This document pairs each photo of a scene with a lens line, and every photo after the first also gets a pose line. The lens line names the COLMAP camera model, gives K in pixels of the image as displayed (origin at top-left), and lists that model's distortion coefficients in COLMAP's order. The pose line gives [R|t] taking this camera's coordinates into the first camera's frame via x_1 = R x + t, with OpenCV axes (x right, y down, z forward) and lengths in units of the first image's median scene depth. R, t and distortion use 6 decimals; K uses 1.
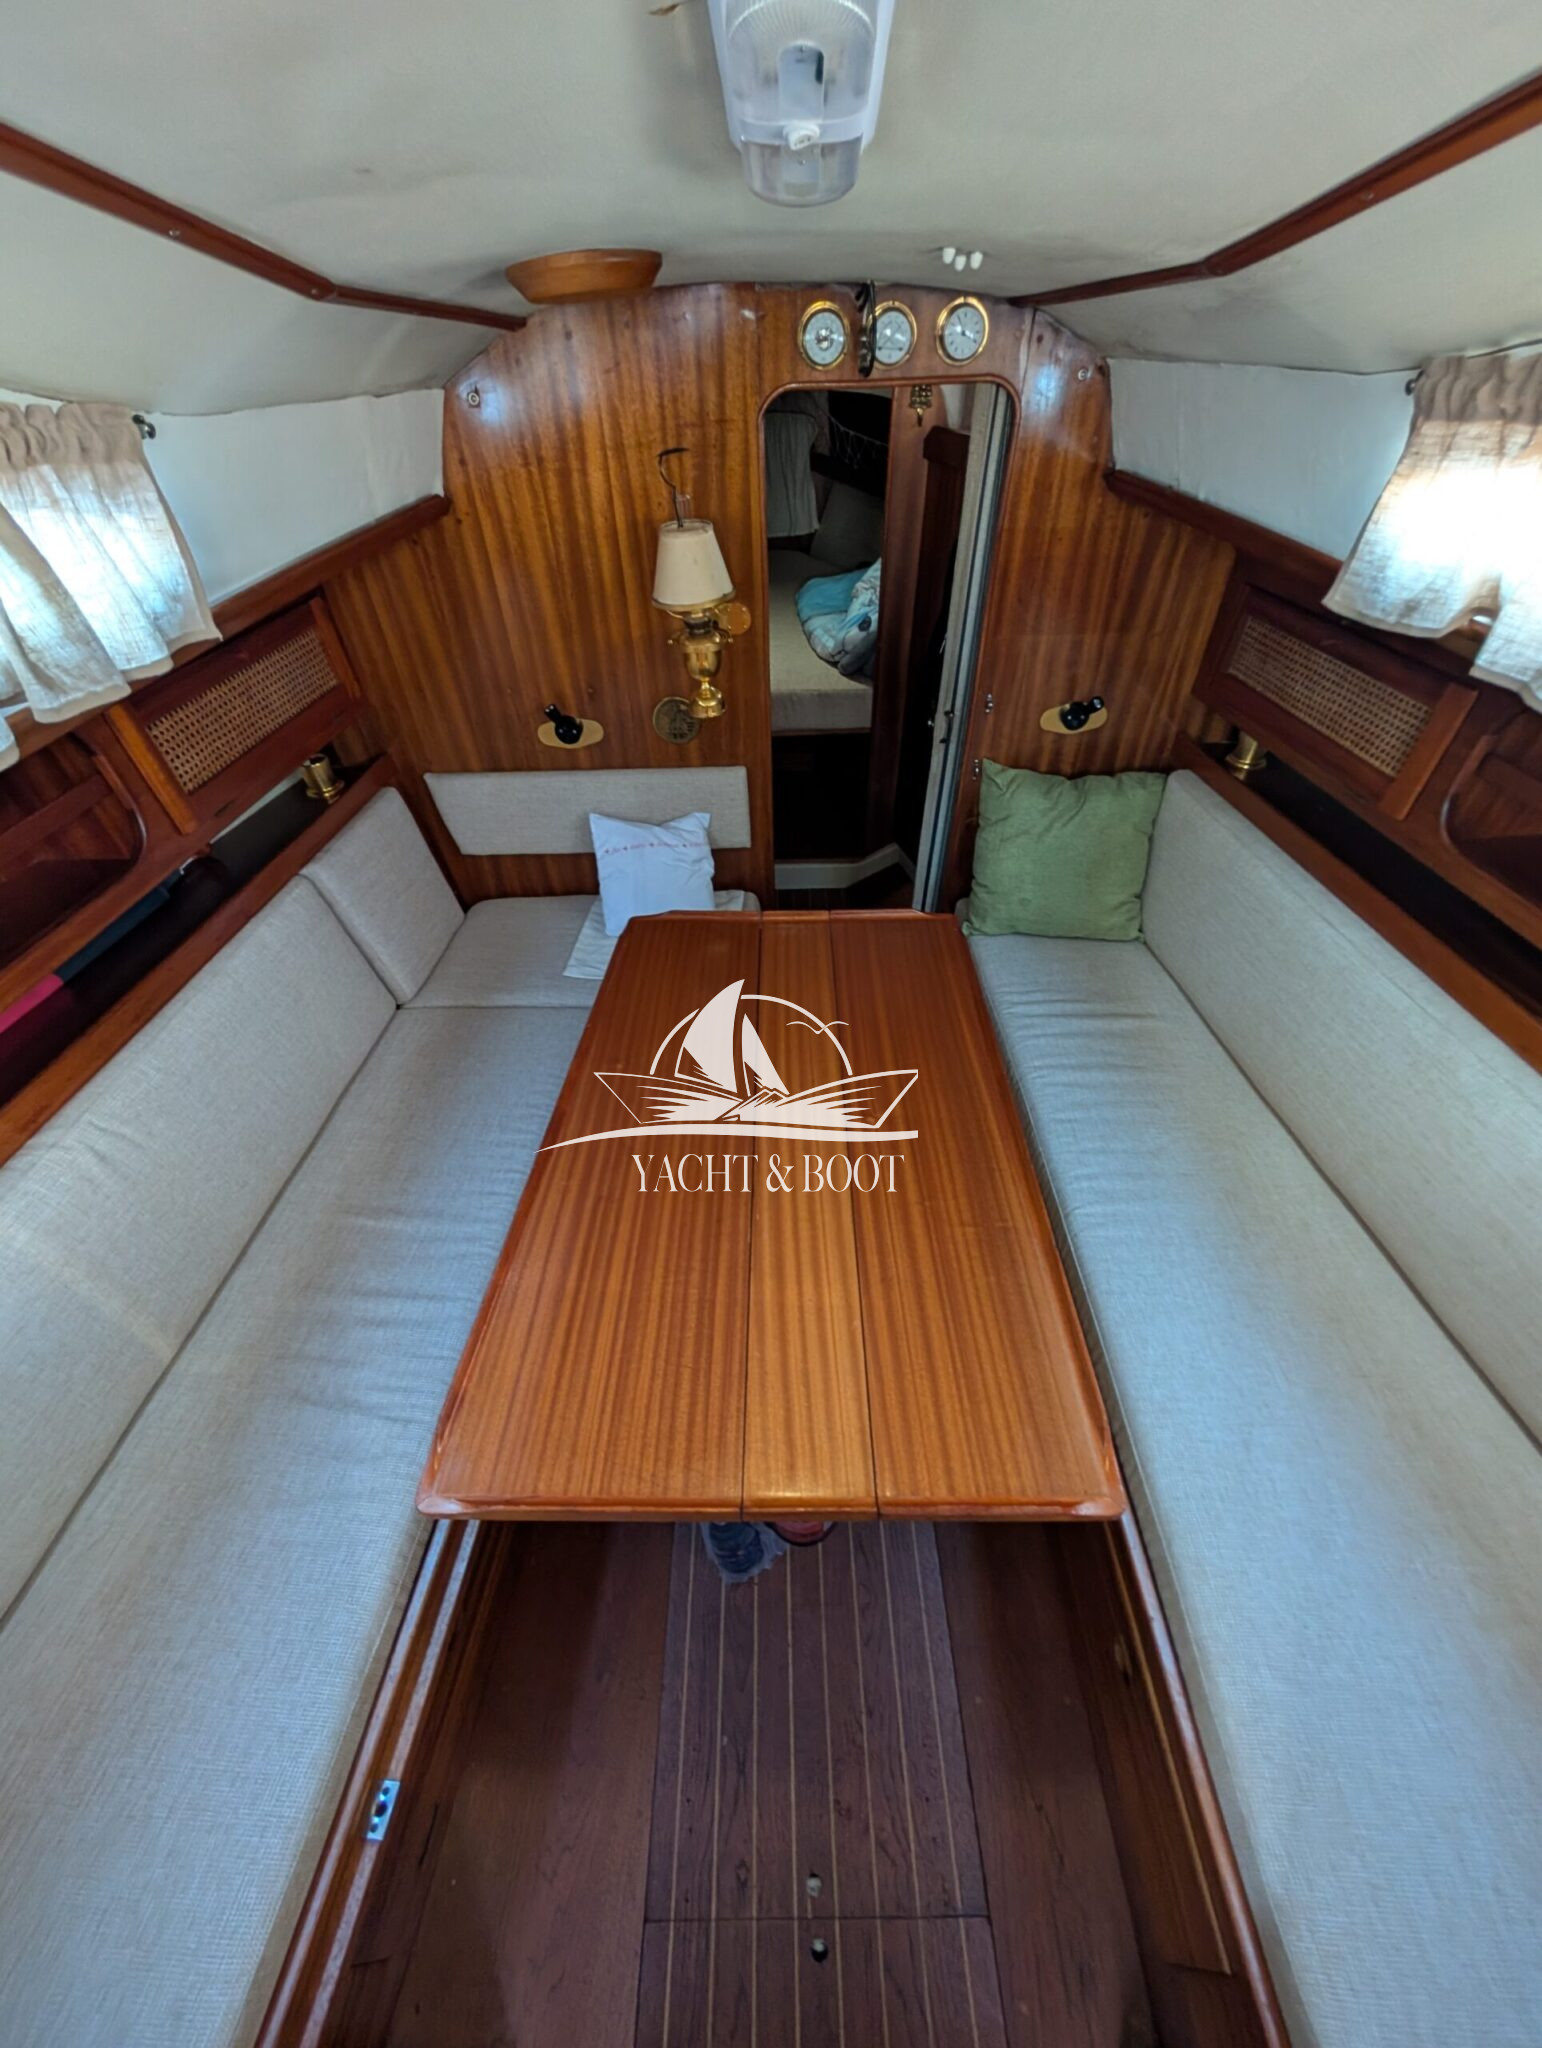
lens RADIAL K [[771.5, 0, 773.2], [0, 771.5, 1022.1], [0, 0, 1]] dist [-0.001342, 0.000694]
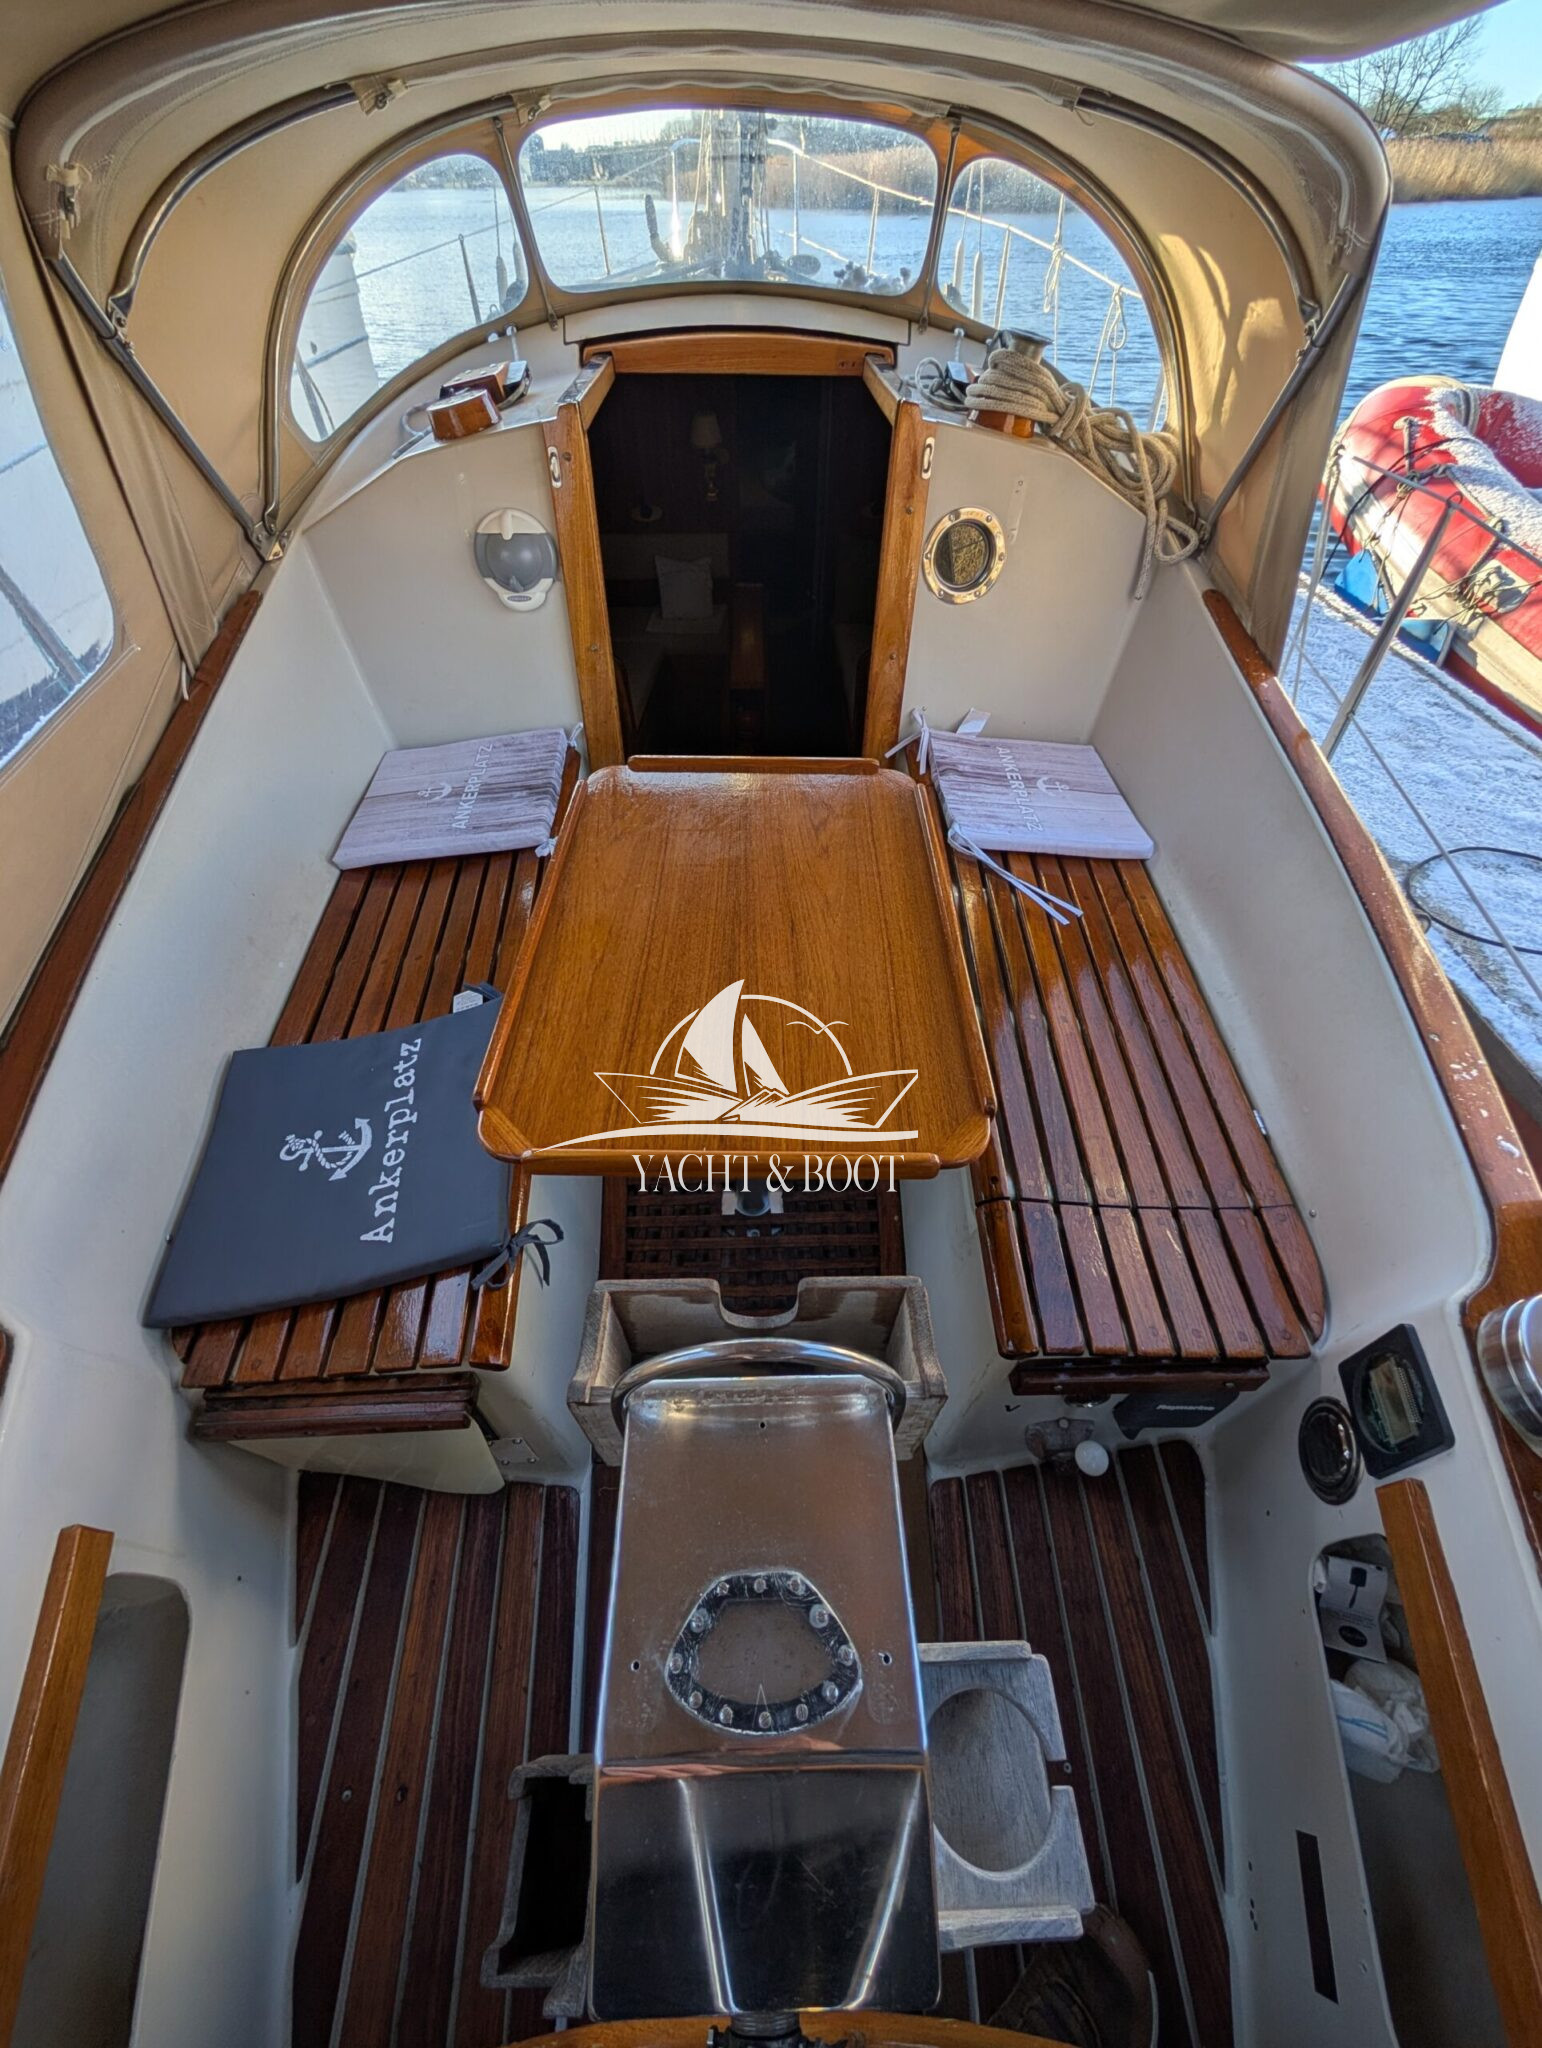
lens RADIAL K [[771.5, 0, 773.8], [0, 771.5, 1017.5], [0, 0, 1]] dist [-0.001342, 0.000694]
pose [[0.999526, -0.005139, 0.030370, 0.024956], [0.002238, 0.995497, 0.094770, 1.045419], [-0.030720, -0.094657, 0.995036, -1.636905]]
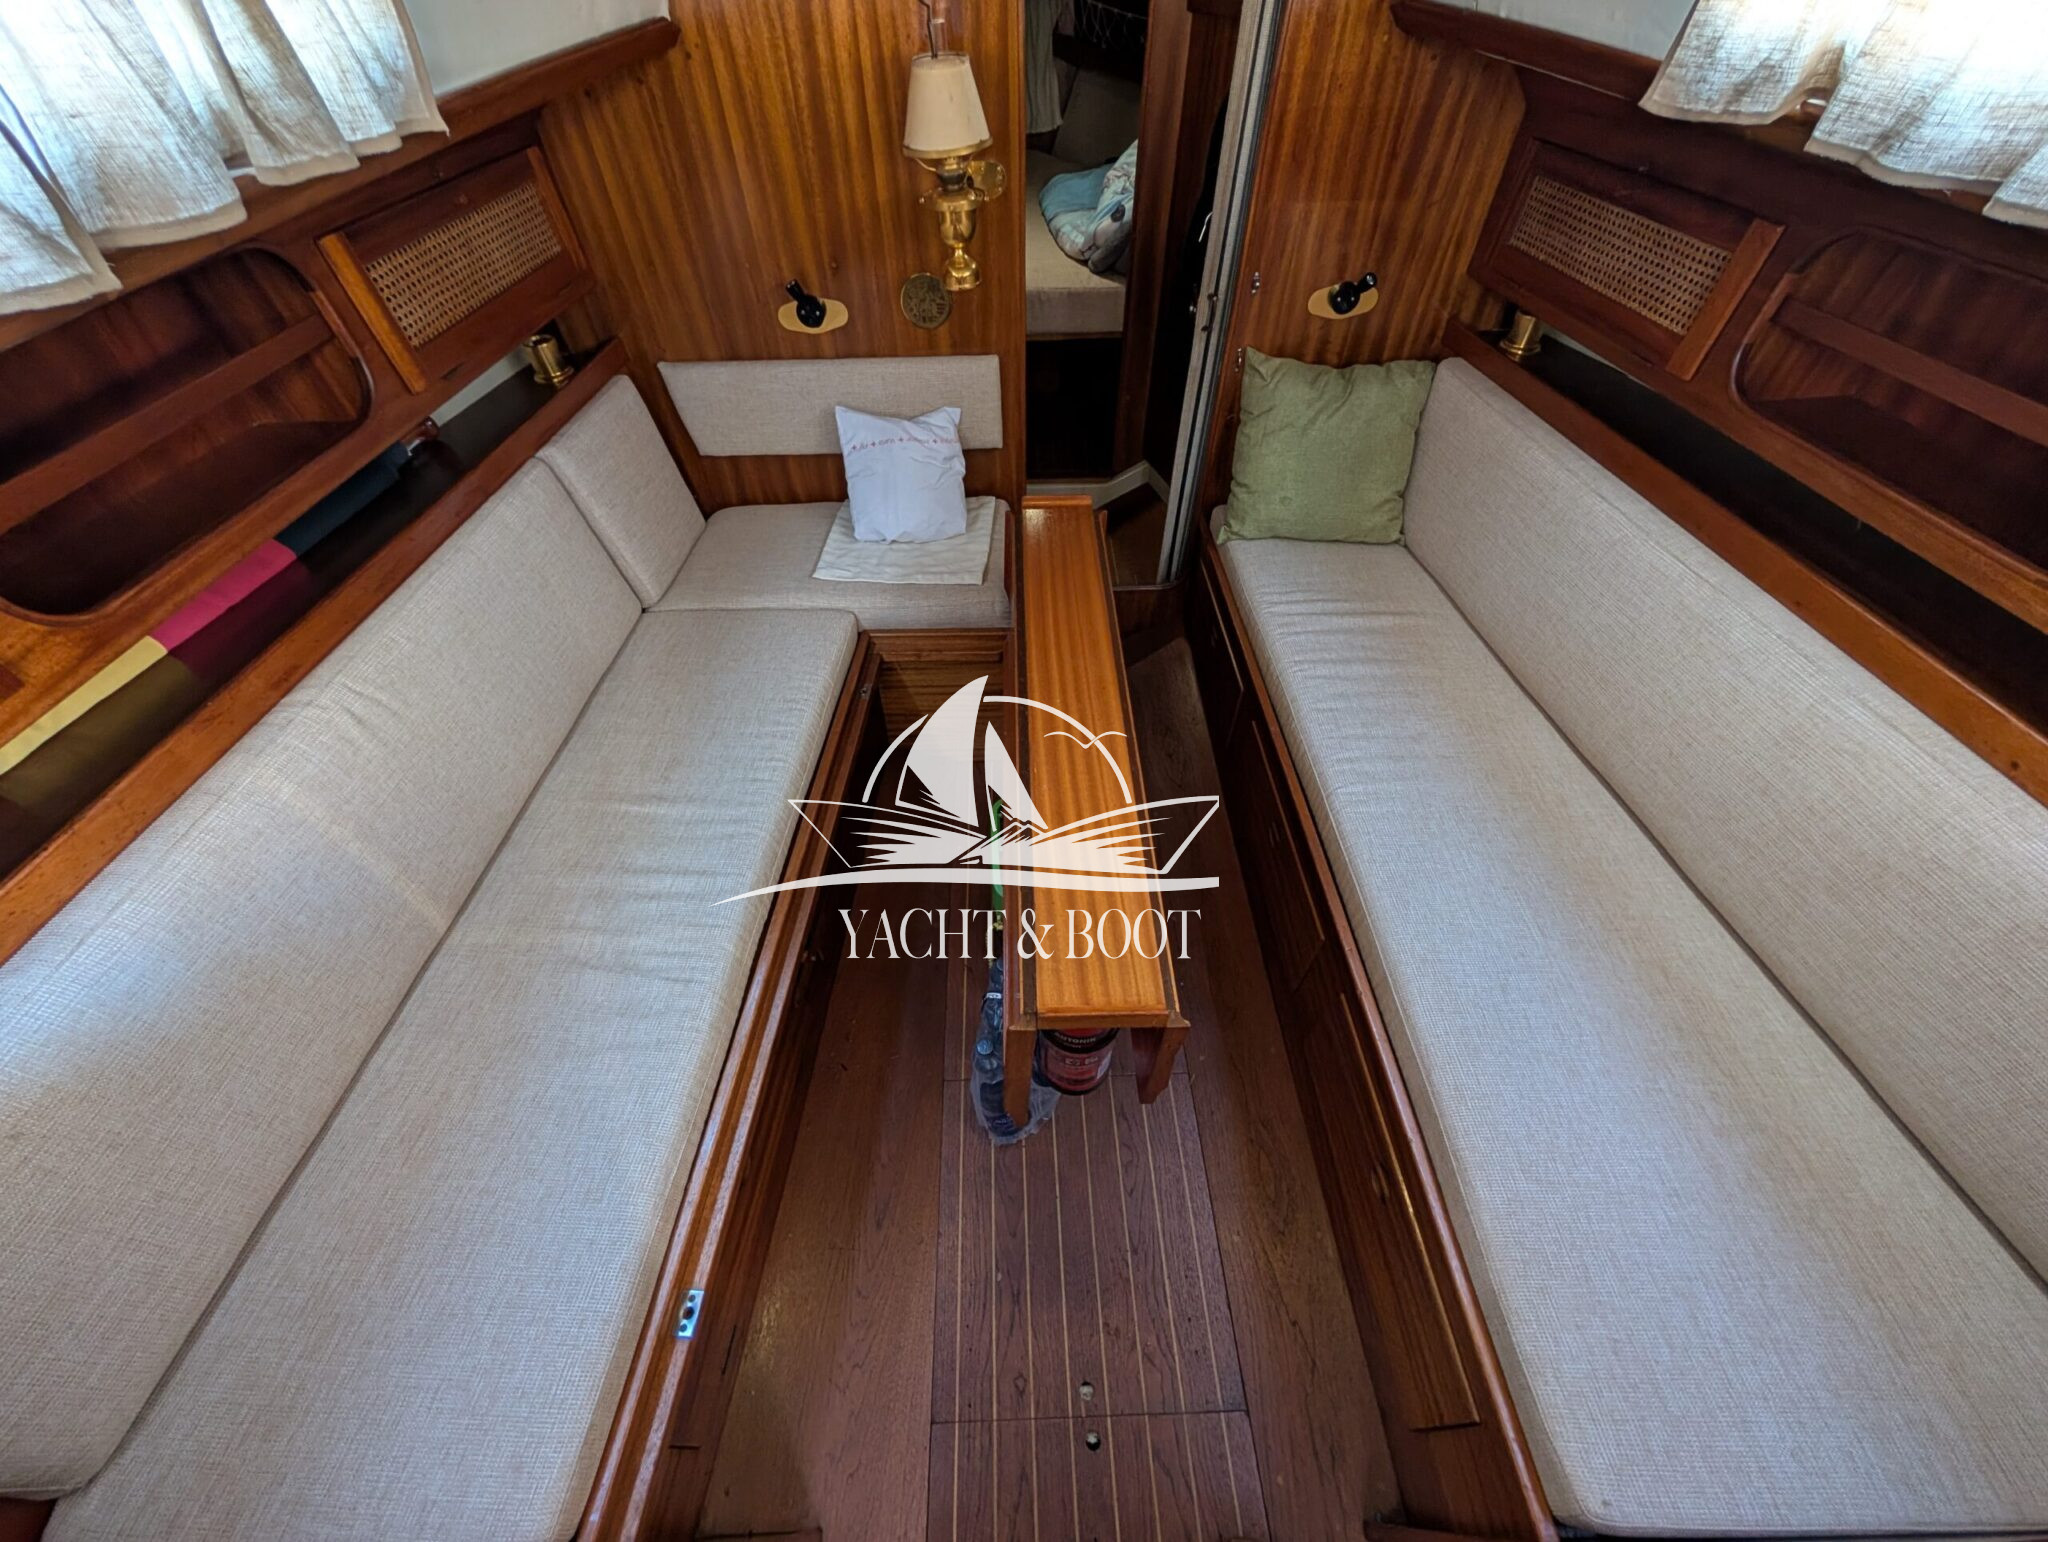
lens RADIAL K [[771.5, 0, 1019.9], [0, 771.5, 767.9], [0, 0, 1]] dist [-0.001342, 0.000694]
pose [[0.999742, -0.007568, 0.021422, -0.043467], [0.005476, 0.995360, 0.096068, 0.108763], [-0.022050, -0.095926, 0.995144, 0.005031]]
